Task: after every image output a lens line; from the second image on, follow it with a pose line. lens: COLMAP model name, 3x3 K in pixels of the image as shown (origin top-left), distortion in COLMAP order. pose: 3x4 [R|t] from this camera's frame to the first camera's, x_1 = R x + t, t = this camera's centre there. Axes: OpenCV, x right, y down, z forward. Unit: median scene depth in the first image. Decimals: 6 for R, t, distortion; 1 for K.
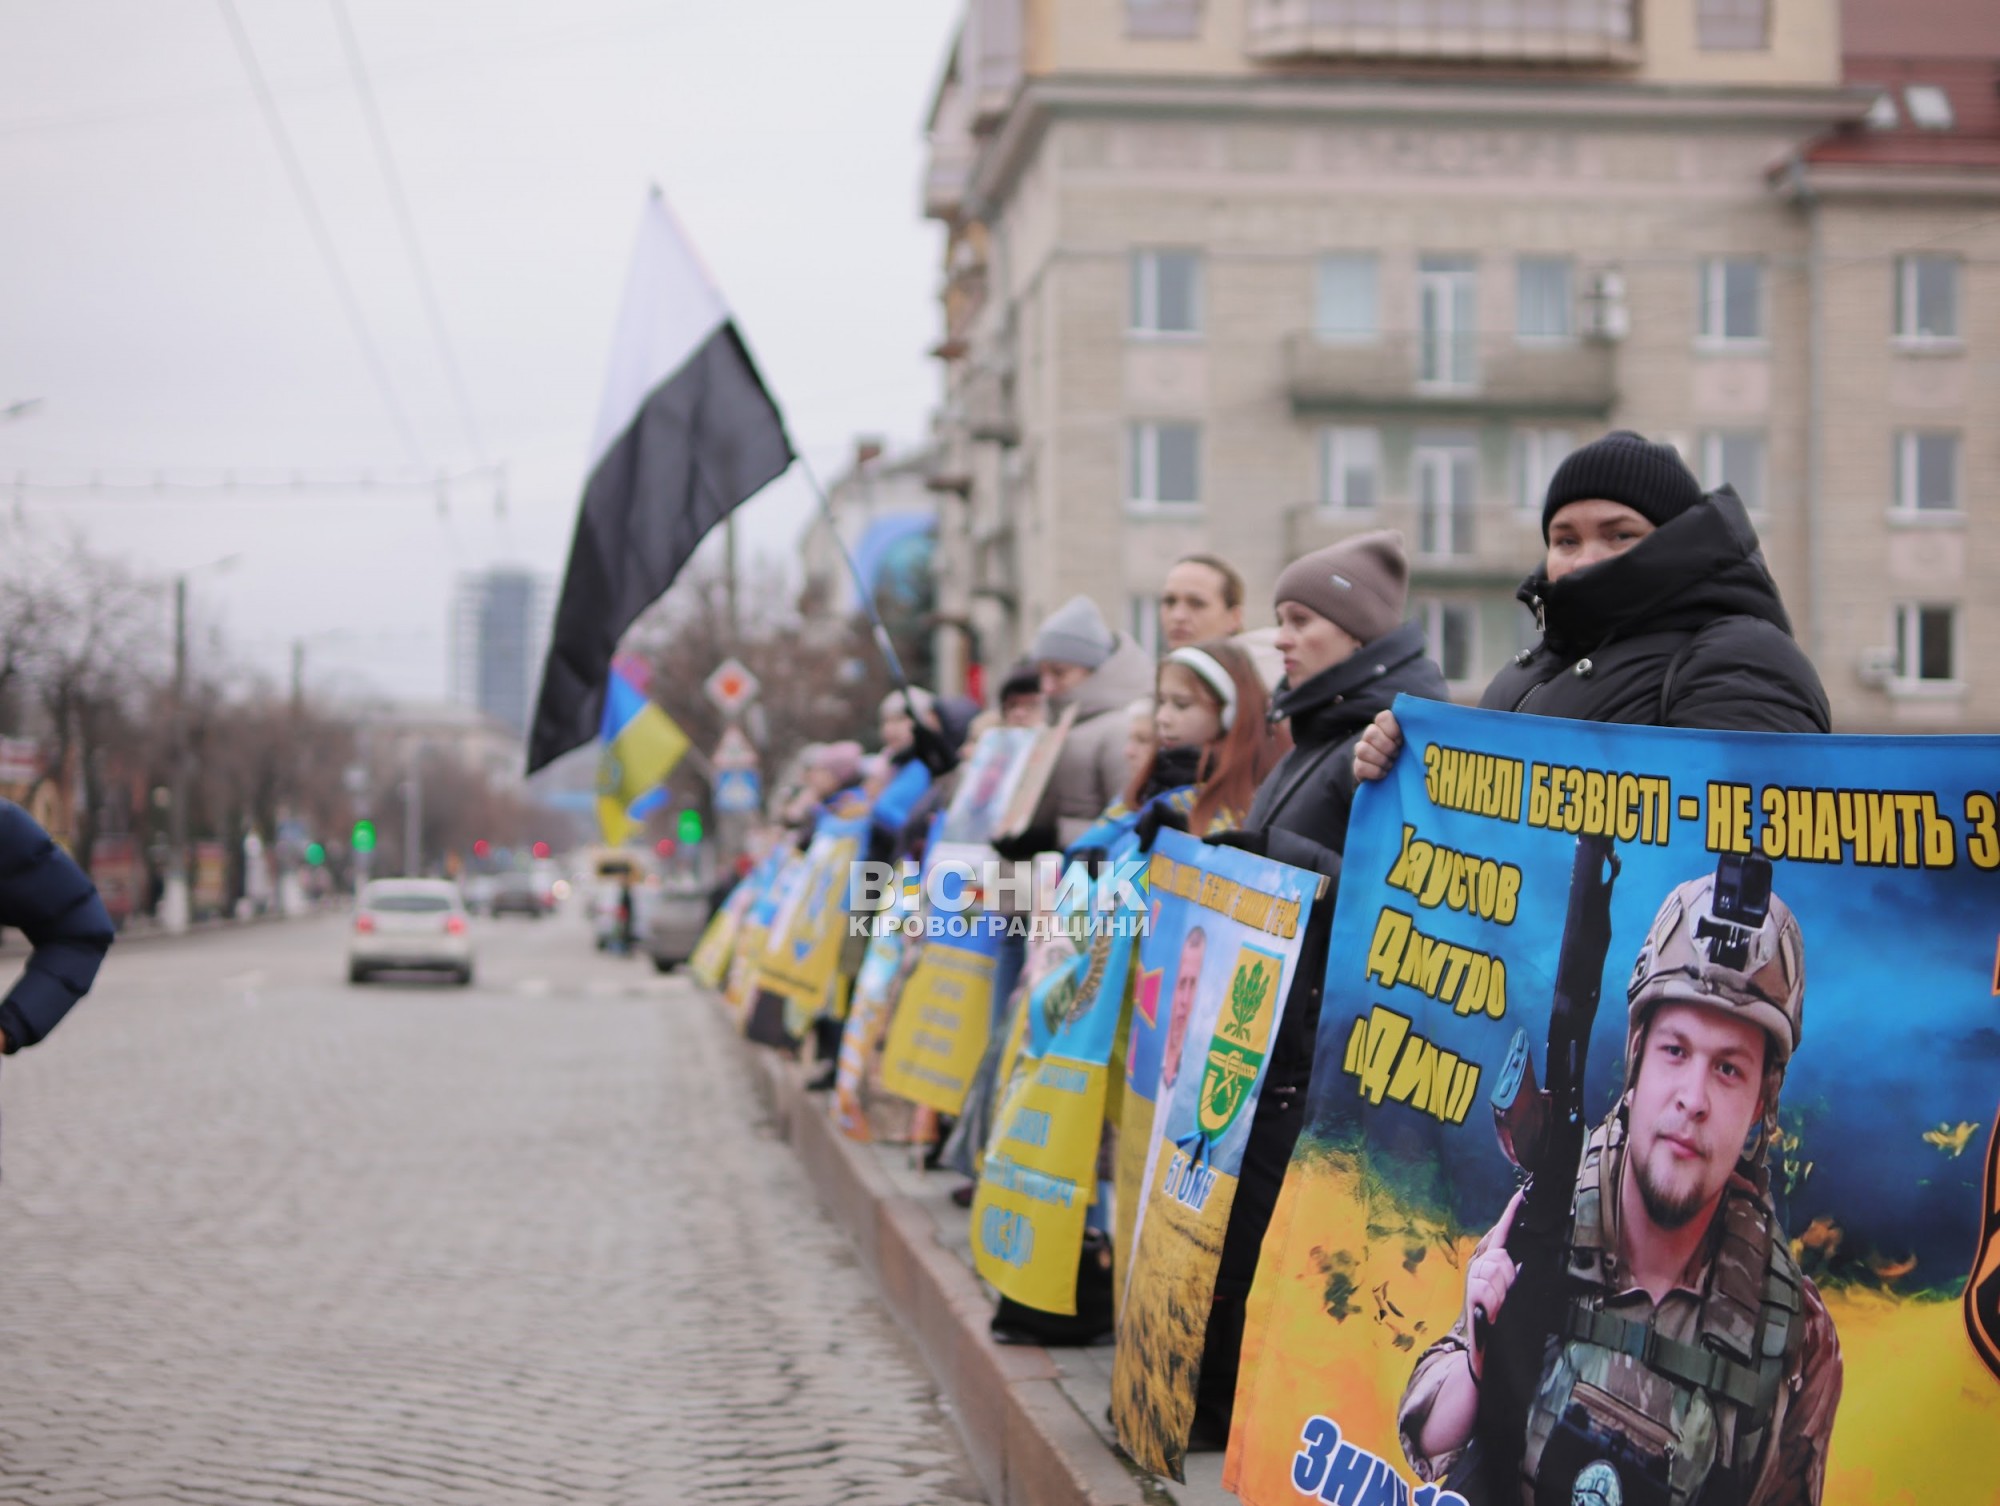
lens RADIAL K [[3340.1, 0, 929.1], [0, 3340.1, 715.4], [0, 0, 1]] dist [0.077779, 0.000000]
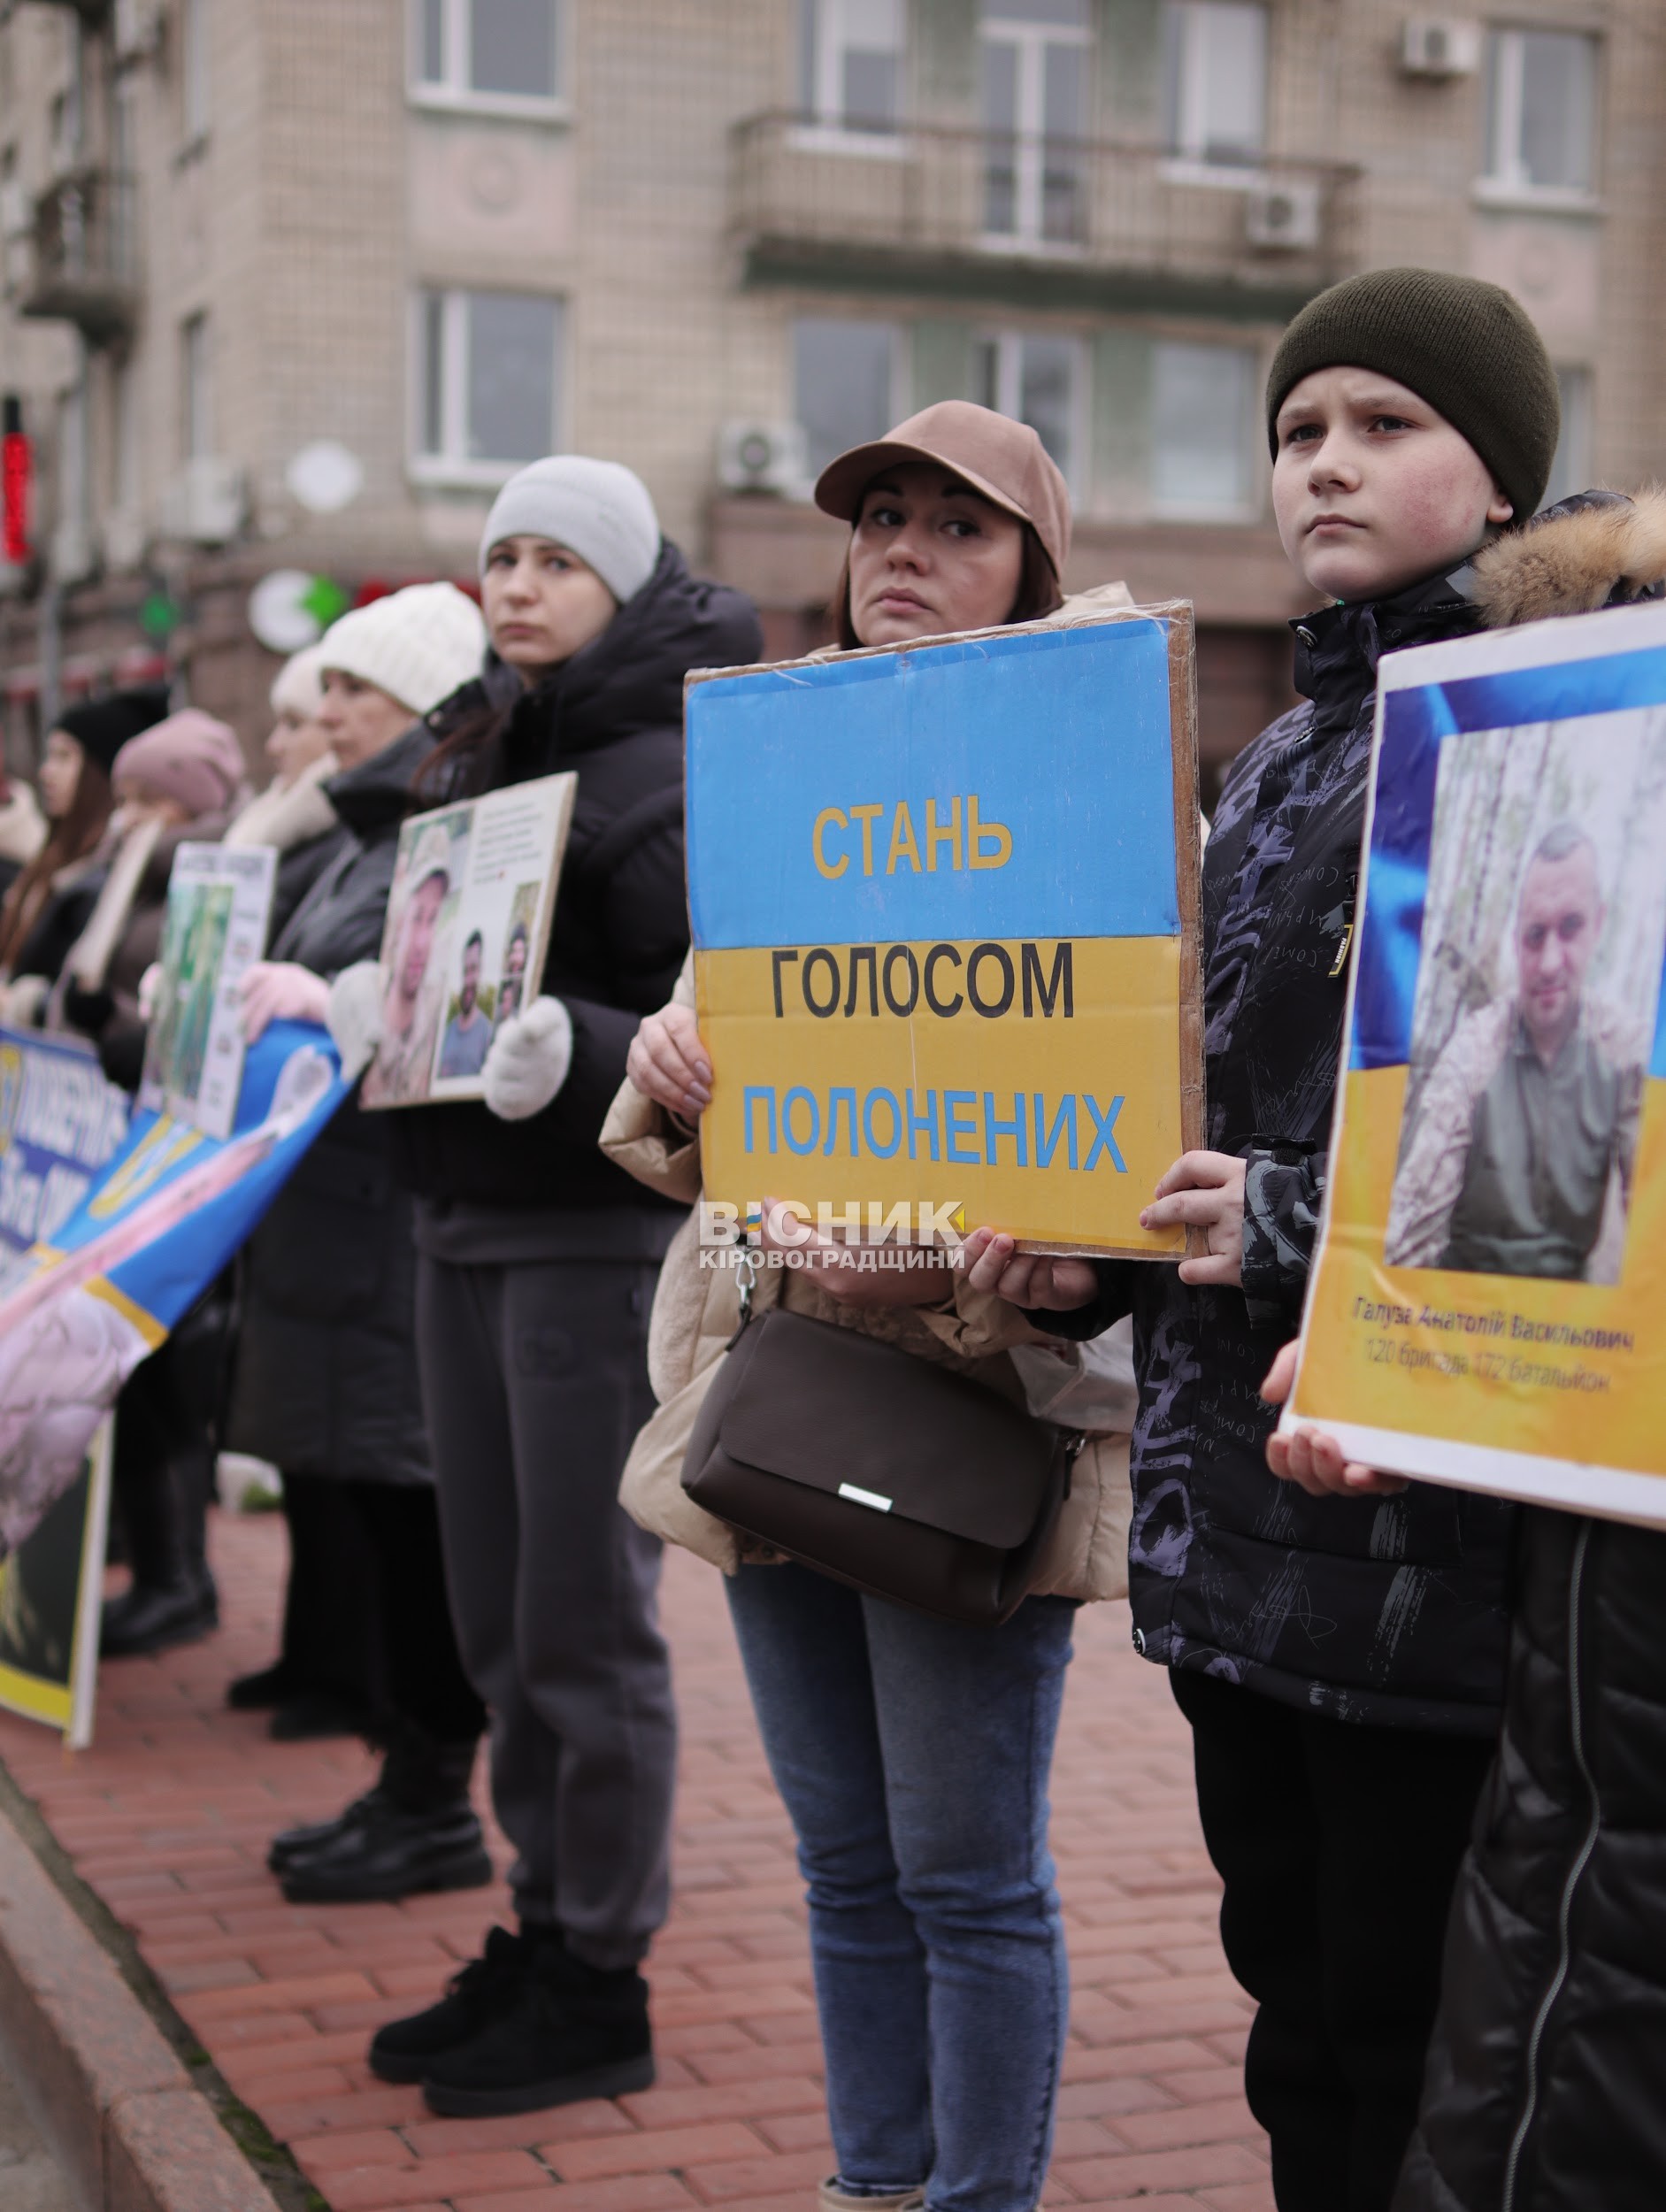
lens RADIAL K [[3694.1, 0, 838.1], [0, 3694.1, 1097.6], [0, 0, 1]] dist [0.077779, 0.000000]
pose [[0.957469, -0.013516, 0.288221, -0.036243], [-0.018404, 0.994007, 0.107755, 0.020870], [-0.287950, -0.108476, 0.951482, 0.462987]]
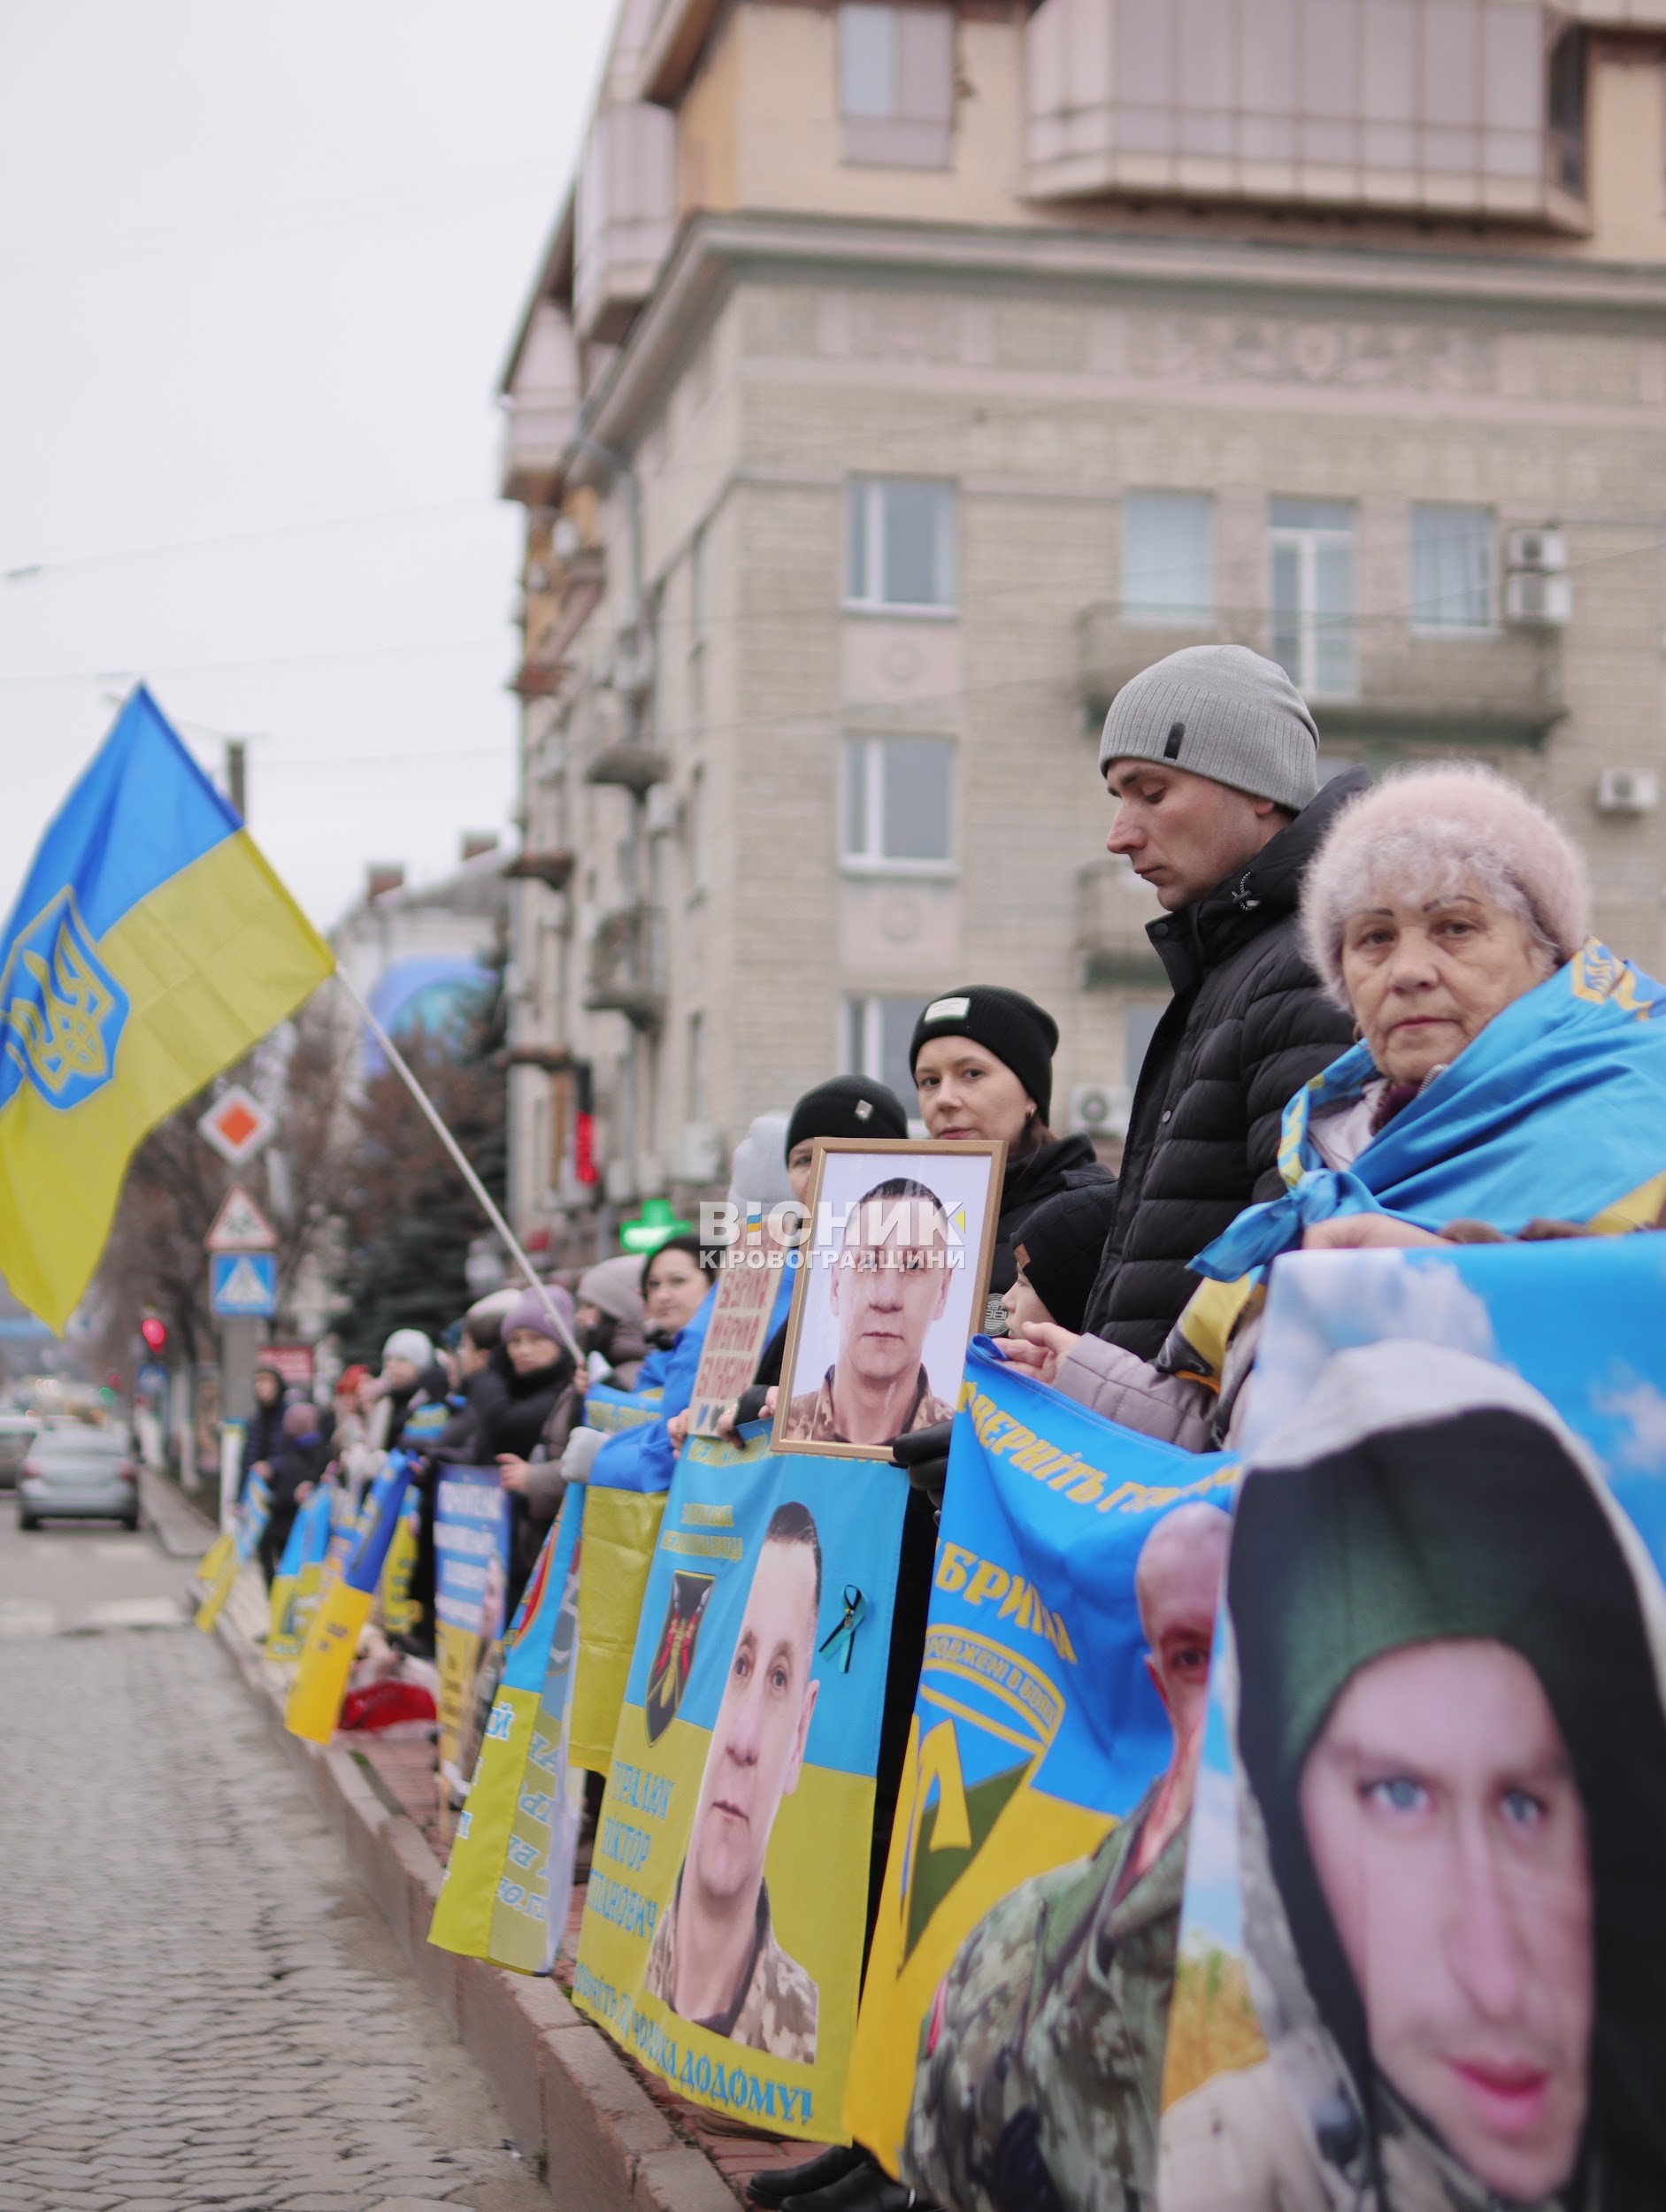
lens RADIAL K [[3694.1, 0, 845.4], [0, 3694.1, 1085.7], [0, 0, 1]] dist [0.077779, 0.000000]
pose [[0.993077, 0.010356, 0.117004, -0.025267], [-0.005324, 0.999051, -0.043234, 0.013421], [-0.117341, 0.042312, 0.992190, 0.273713]]
